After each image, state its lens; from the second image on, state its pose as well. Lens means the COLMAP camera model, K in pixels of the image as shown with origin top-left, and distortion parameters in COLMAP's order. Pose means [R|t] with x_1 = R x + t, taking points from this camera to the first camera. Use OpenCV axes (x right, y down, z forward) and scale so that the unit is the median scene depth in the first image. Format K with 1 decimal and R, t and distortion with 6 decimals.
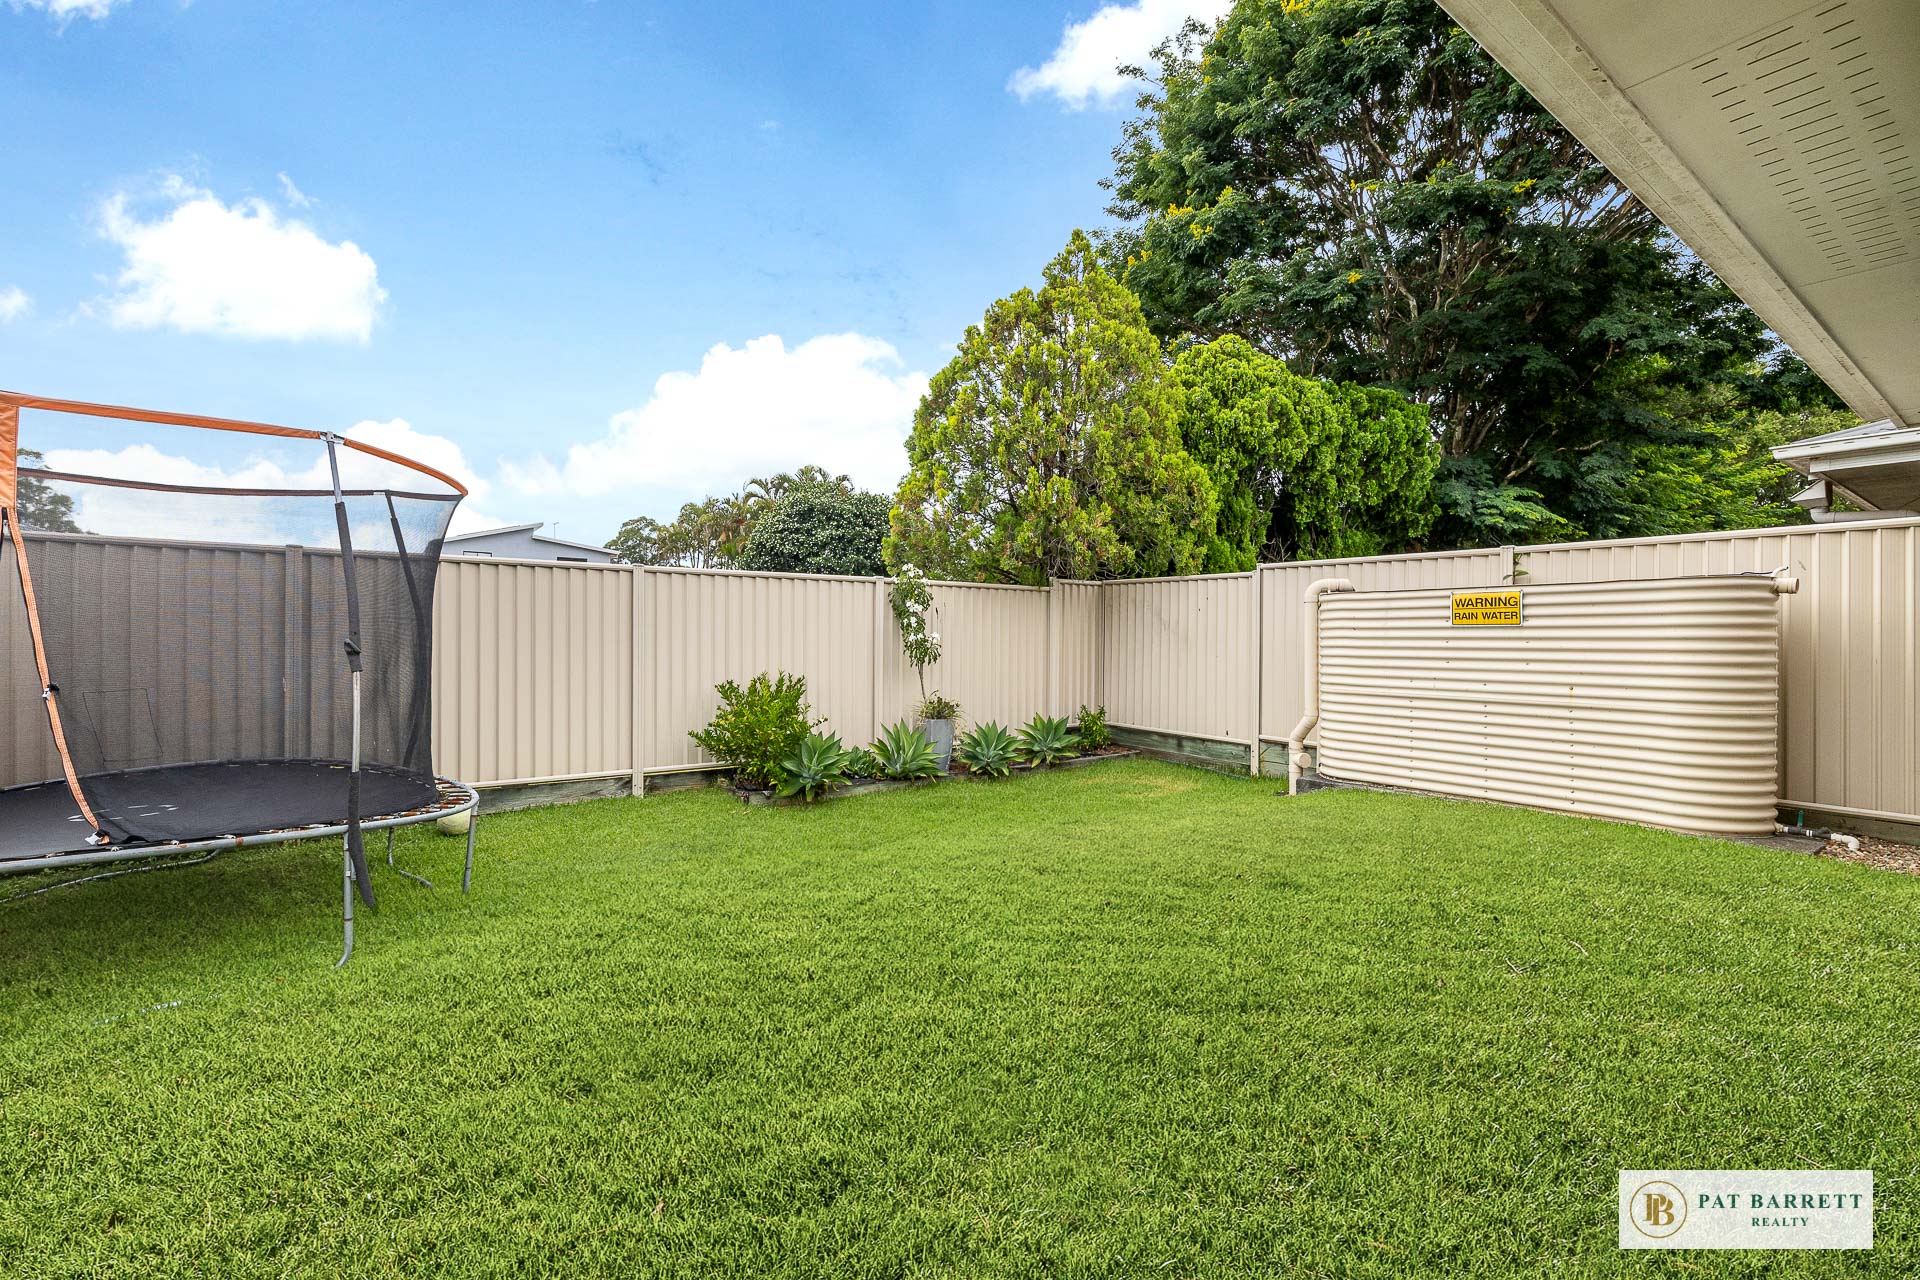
lens RADIAL K [[830.4, 0, 958.0], [0, 830.4, 654.2], [0, 0, 1]] dist [-0.000634, -0.000272]
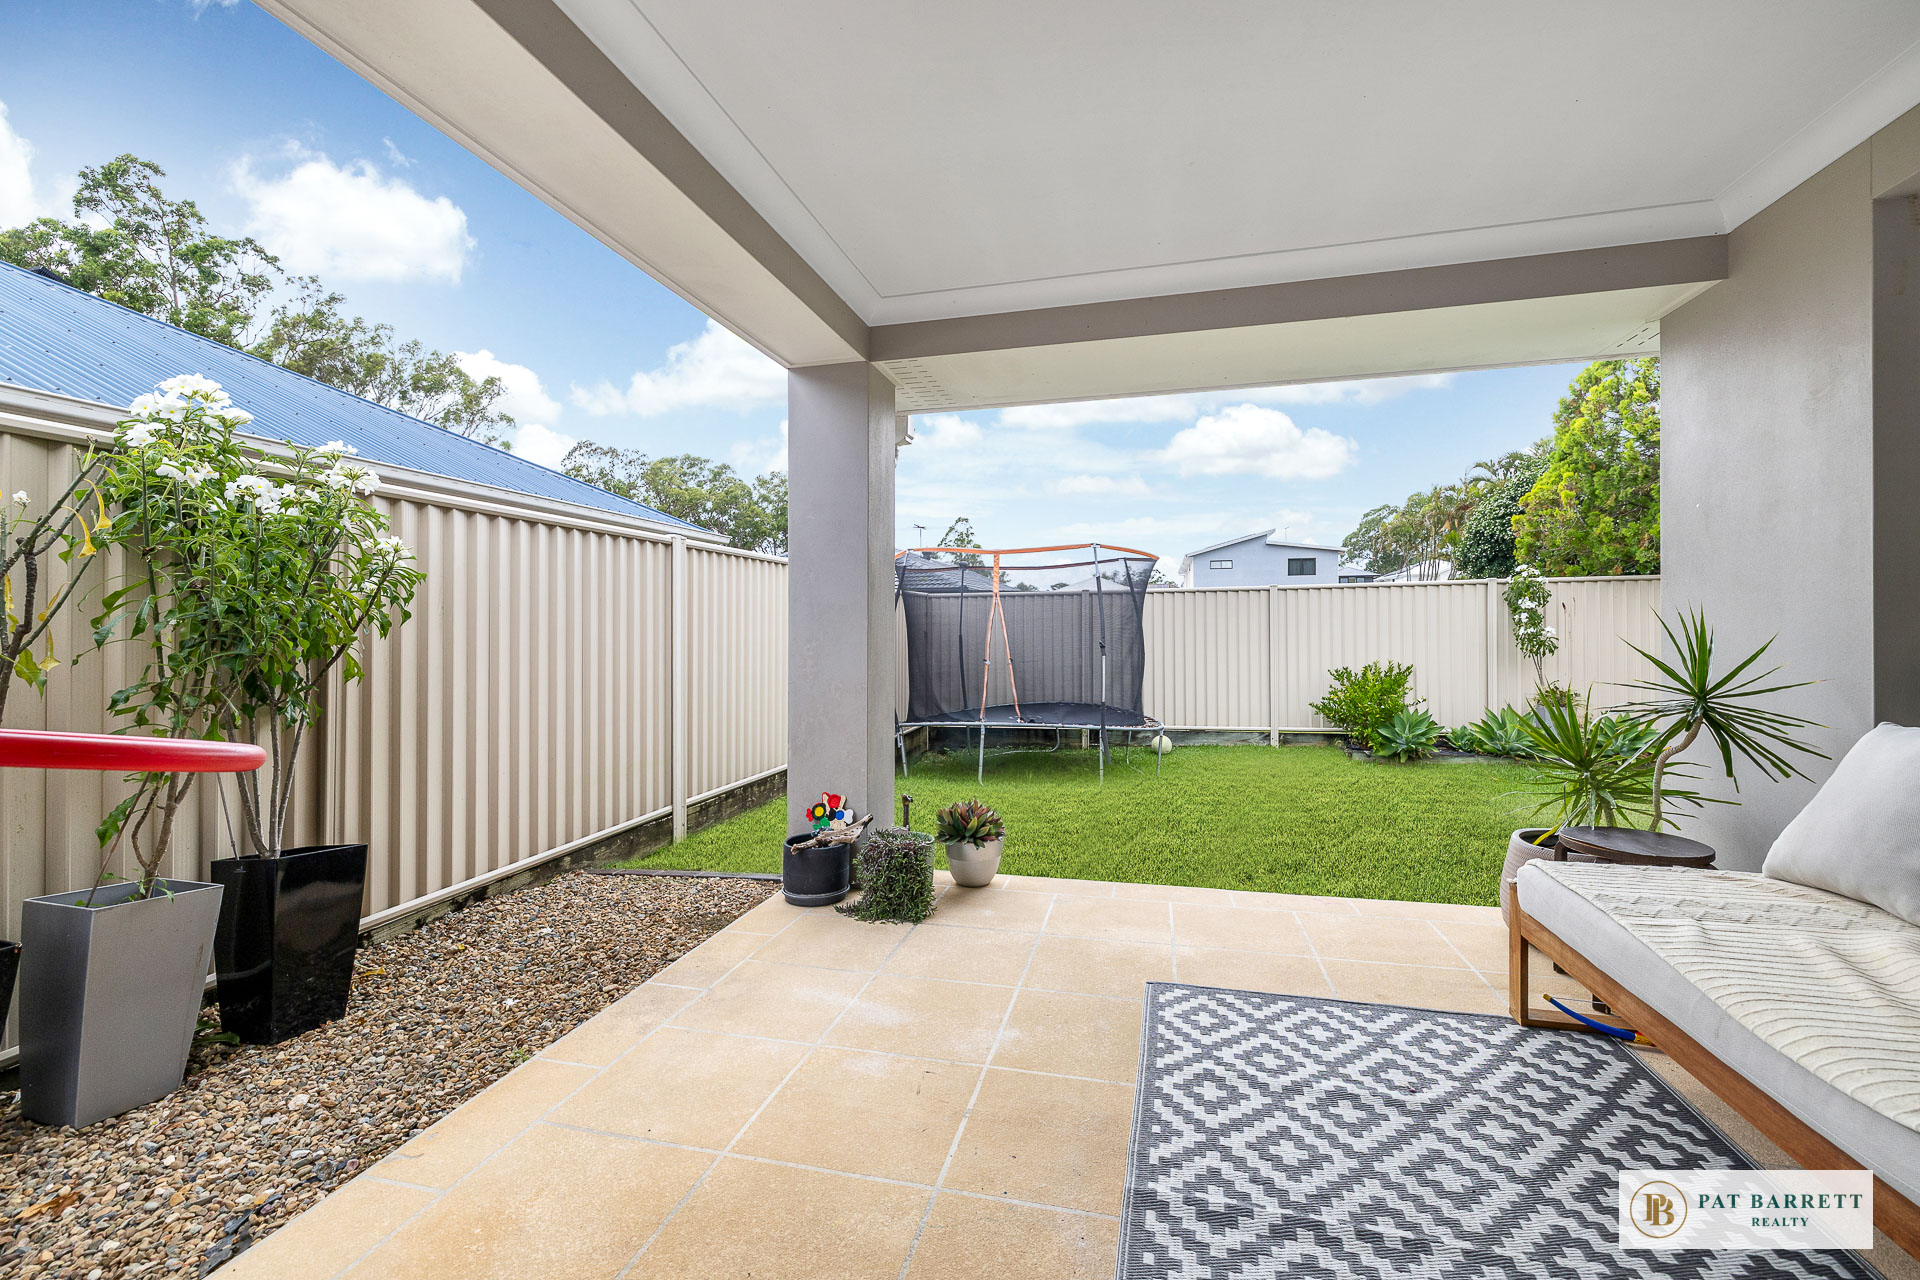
lens RADIAL K [[830.4, 0, 959.5], [0, 830.4, 639.6], [0, 0, 1]] dist [-0.000634, -0.000272]
pose [[0.663853, -0.009227, -0.747806, 0.307477], [0.002839, 0.999948, -0.009817, -0.000834], [0.747857, 0.004394, 0.663845, -0.339615]]
